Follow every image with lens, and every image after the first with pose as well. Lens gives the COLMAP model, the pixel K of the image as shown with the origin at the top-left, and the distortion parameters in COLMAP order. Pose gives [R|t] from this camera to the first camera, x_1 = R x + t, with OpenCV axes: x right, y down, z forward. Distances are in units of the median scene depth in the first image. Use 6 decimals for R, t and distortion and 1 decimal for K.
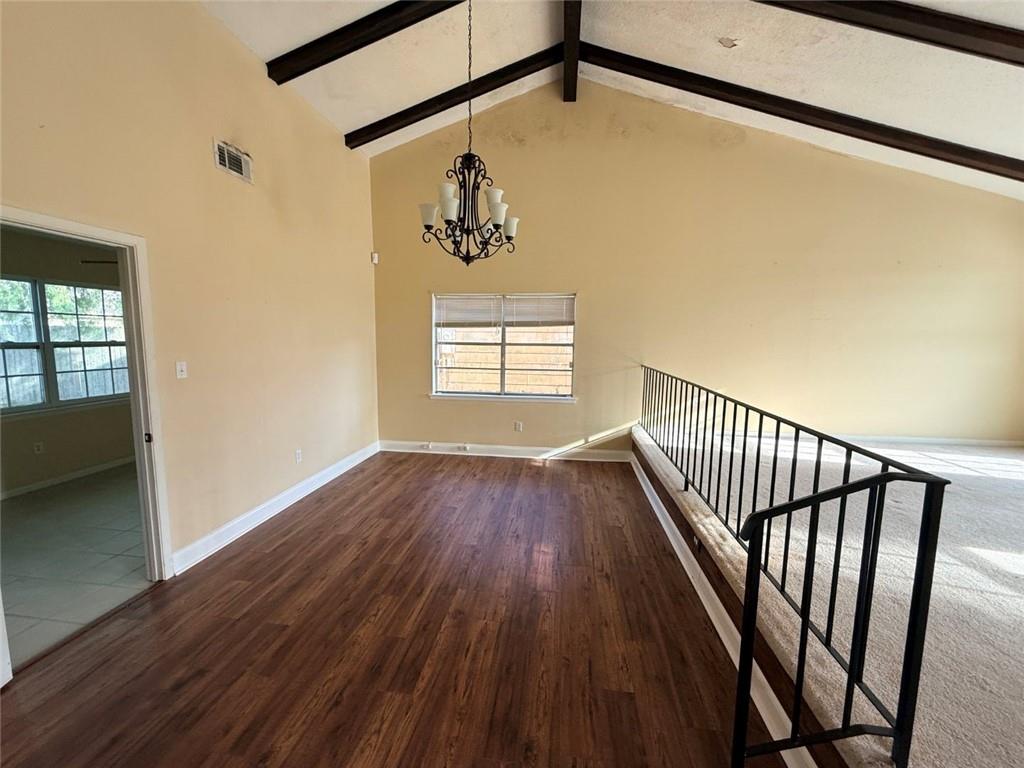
lens RADIAL K [[412.8, 0, 512.0], [0, 412.8, 384.0], [0, 0, 1]] dist [0.000406, 0.000036]
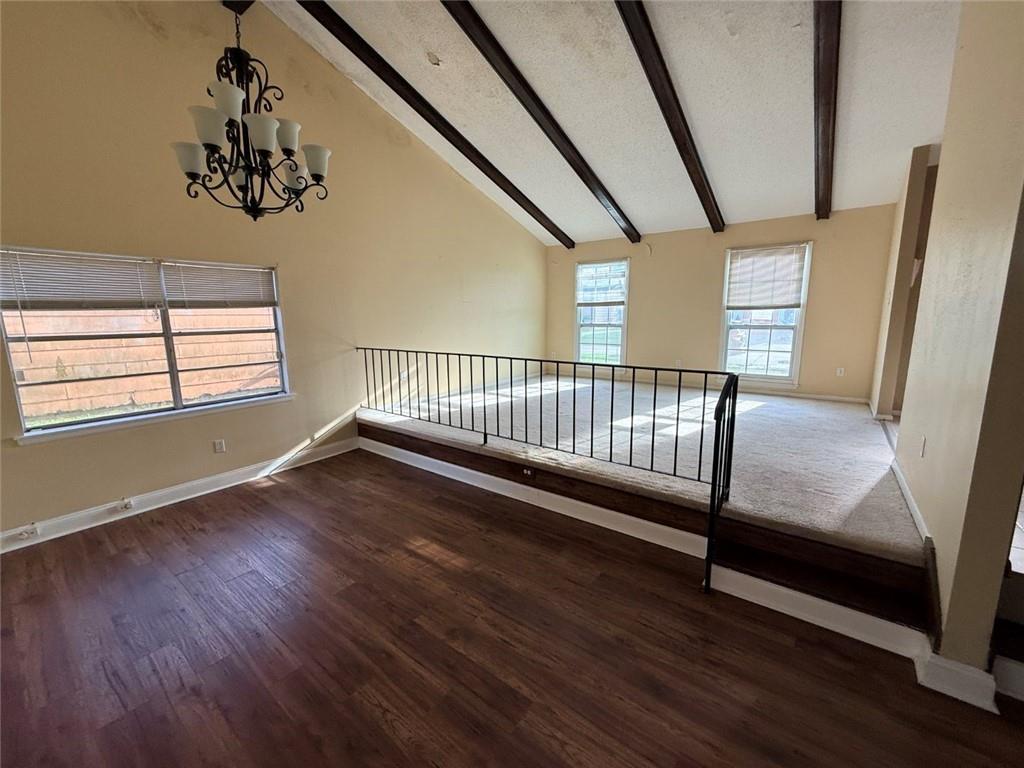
lens RADIAL K [[411.2, 0, 512.0], [0, 411.2, 384.0], [0, 0, 1]] dist [-0.002666, -0.000248]
pose [[0.492709, -0.161471, 0.855082, -0.367564], [0.119297, 0.985889, 0.117432, -0.032161], [-0.861978, 0.044149, 0.505019, 0.206739]]
